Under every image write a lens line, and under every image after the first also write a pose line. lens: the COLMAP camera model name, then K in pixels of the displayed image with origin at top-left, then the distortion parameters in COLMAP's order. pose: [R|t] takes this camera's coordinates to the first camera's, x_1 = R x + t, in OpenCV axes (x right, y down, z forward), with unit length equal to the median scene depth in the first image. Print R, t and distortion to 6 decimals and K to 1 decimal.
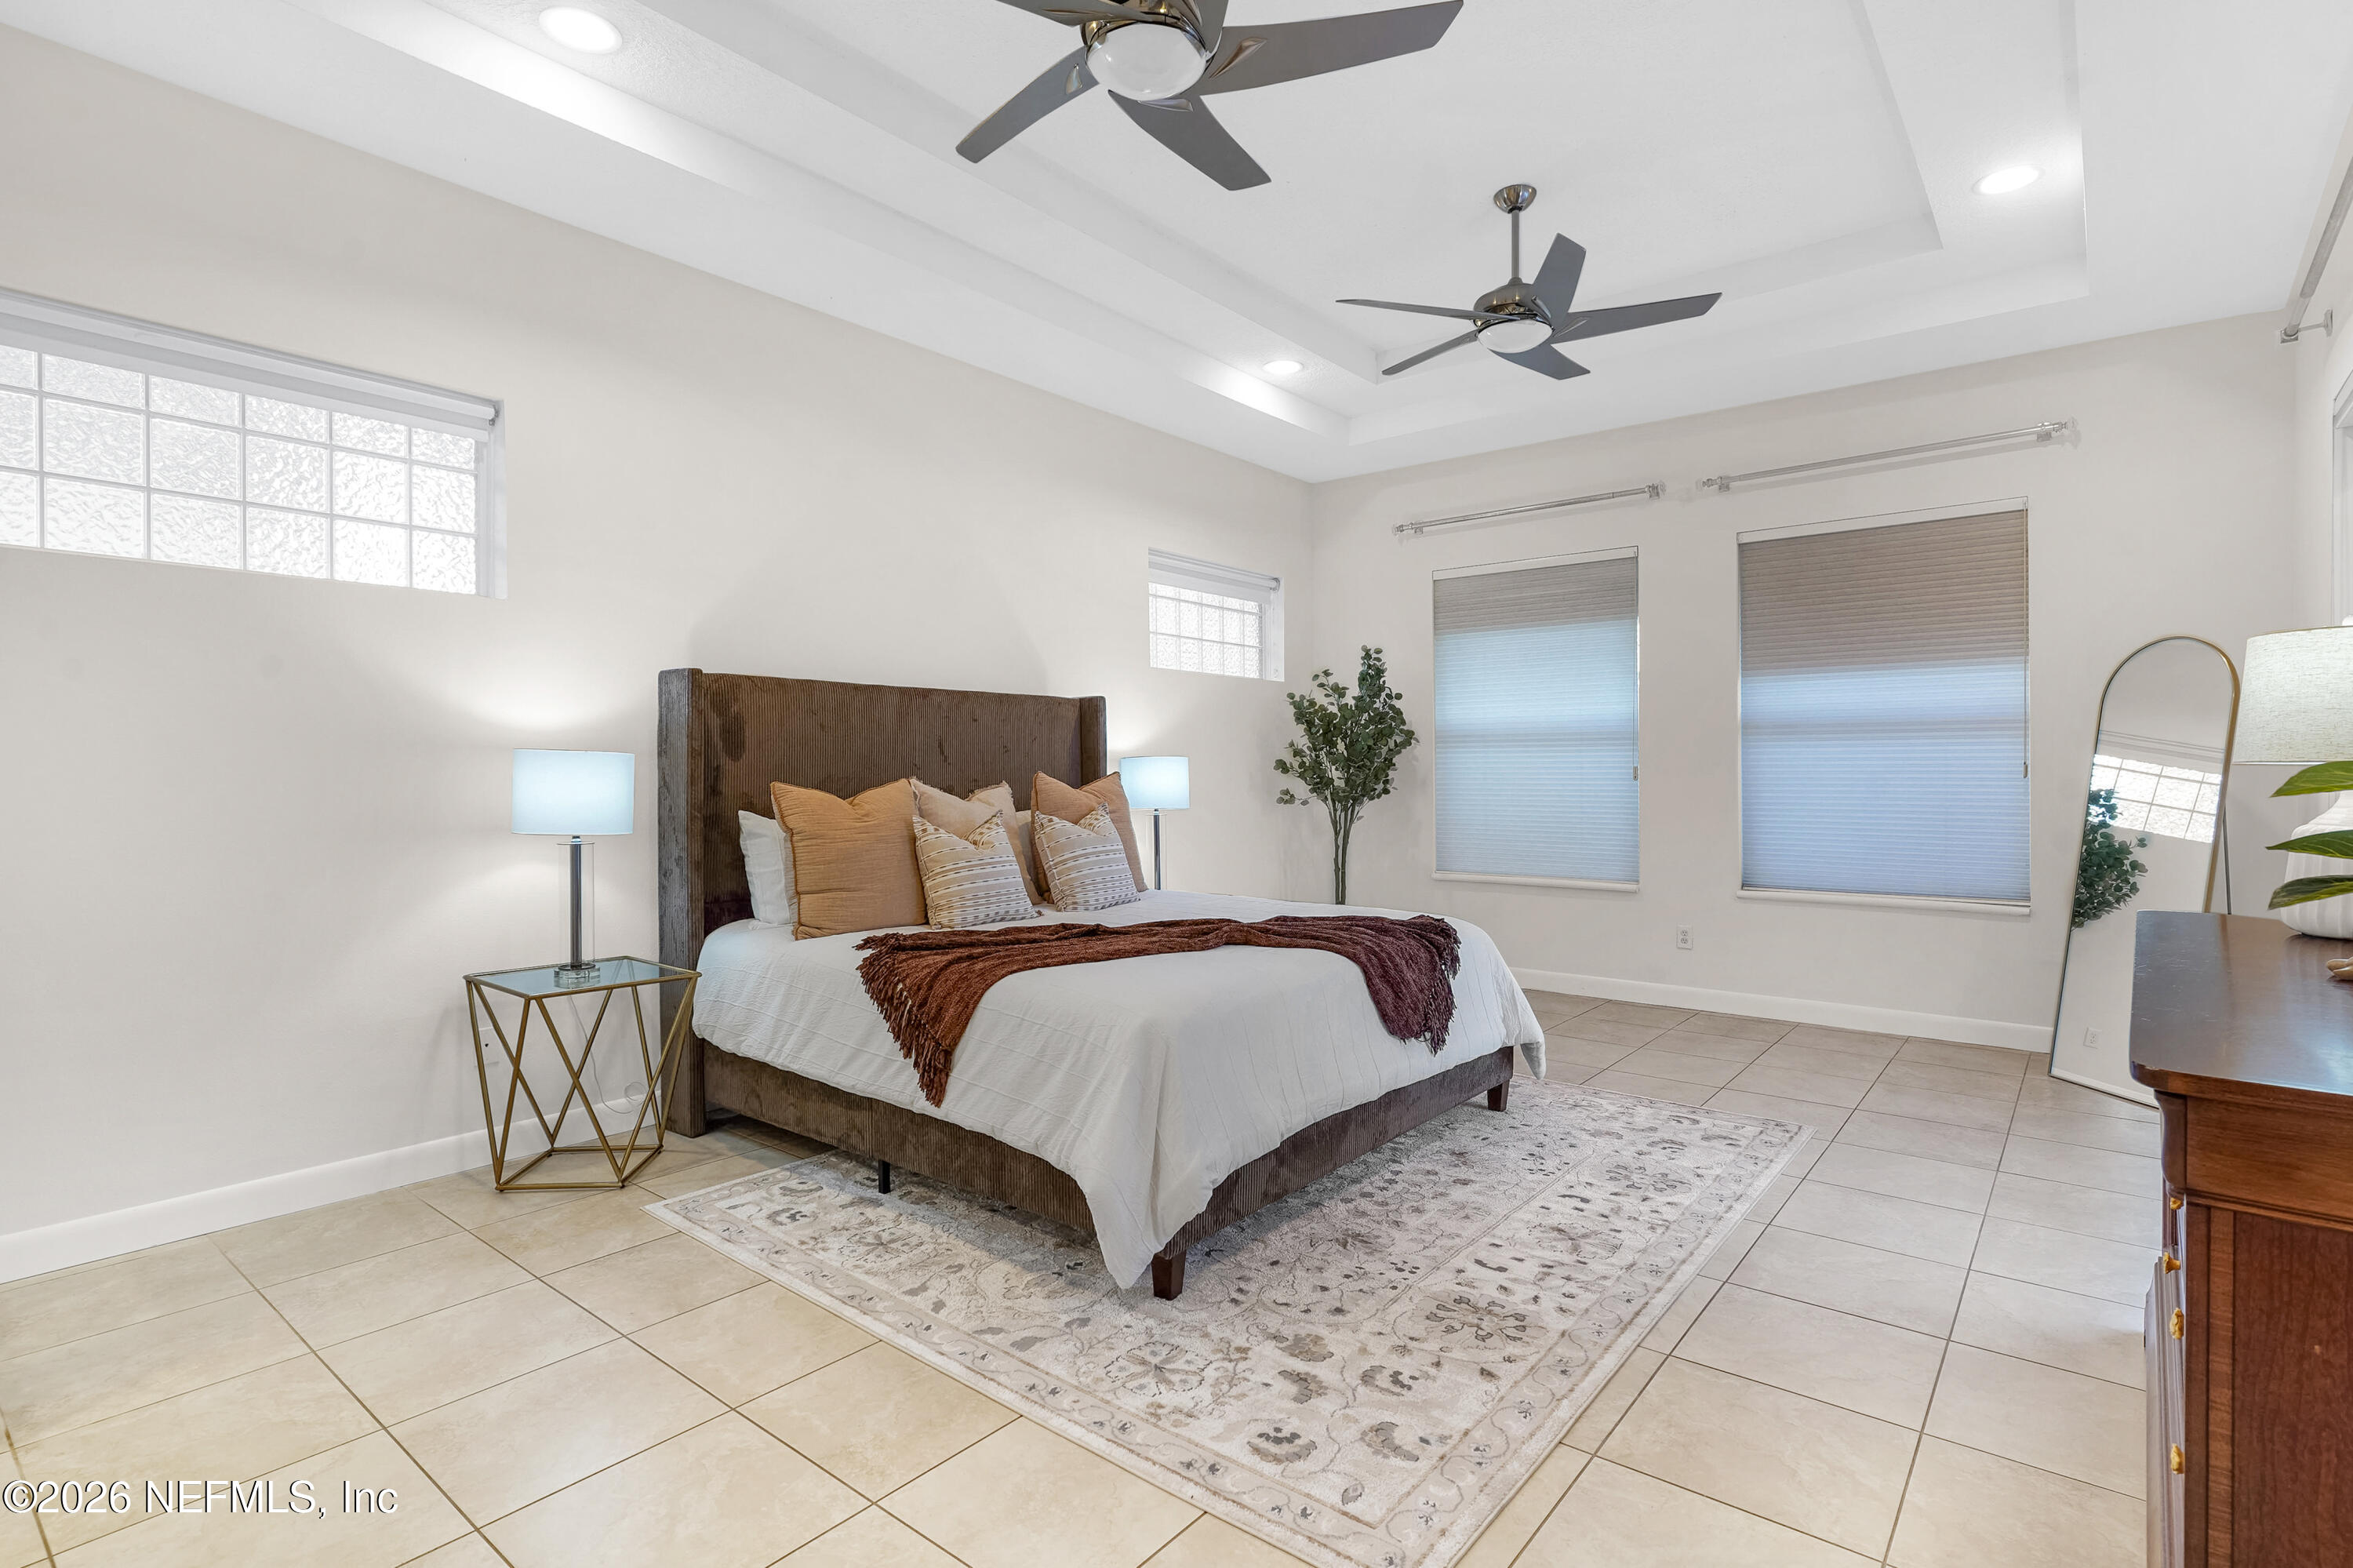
lens RADIAL K [[1164.9, 0, 1176.5], [0, 1164.9, 784.0], [0, 0, 1]] dist [-0.001735, 0.000022]
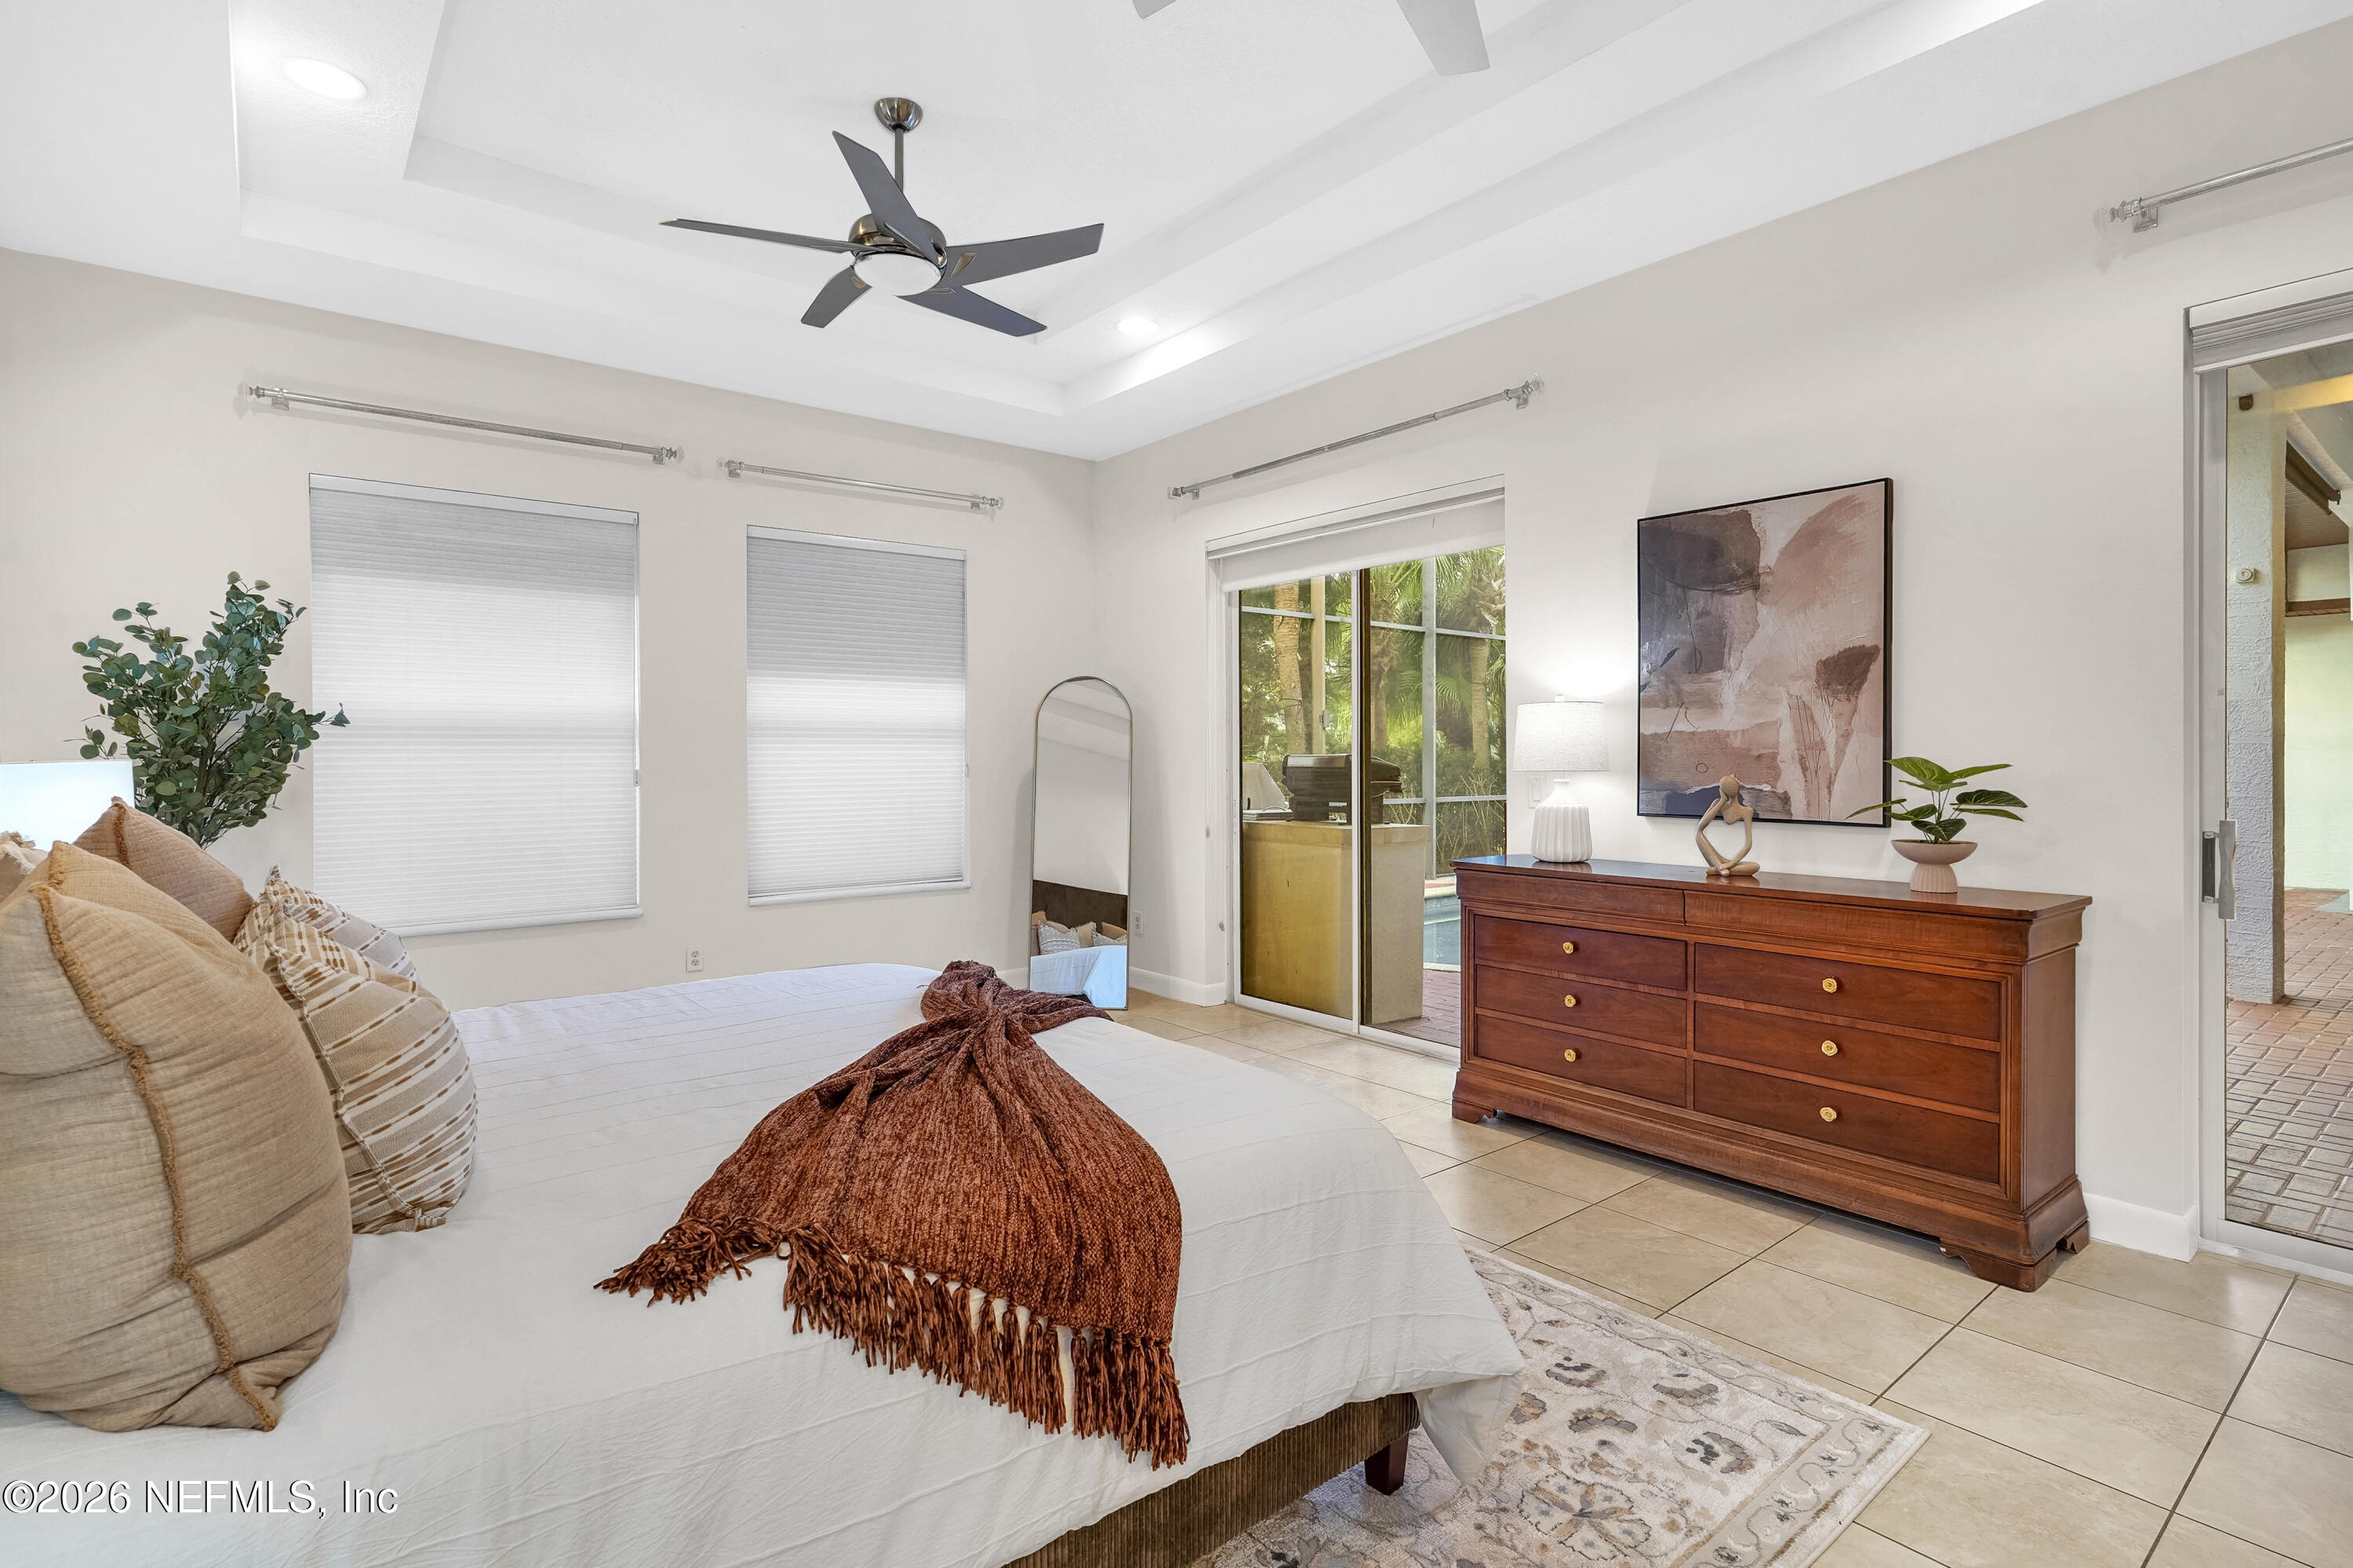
lens RADIAL K [[1133.4, 0, 1182.2], [0, 1133.4, 769.5], [0, 0, 1]] dist [-0.010260, 0.000540]
pose [[0.198164, -0.009908, 0.980119, -0.401009], [0.014797, 0.999865, 0.007116, -0.018238], [-0.980057, 0.013093, 0.198284, 0.523266]]
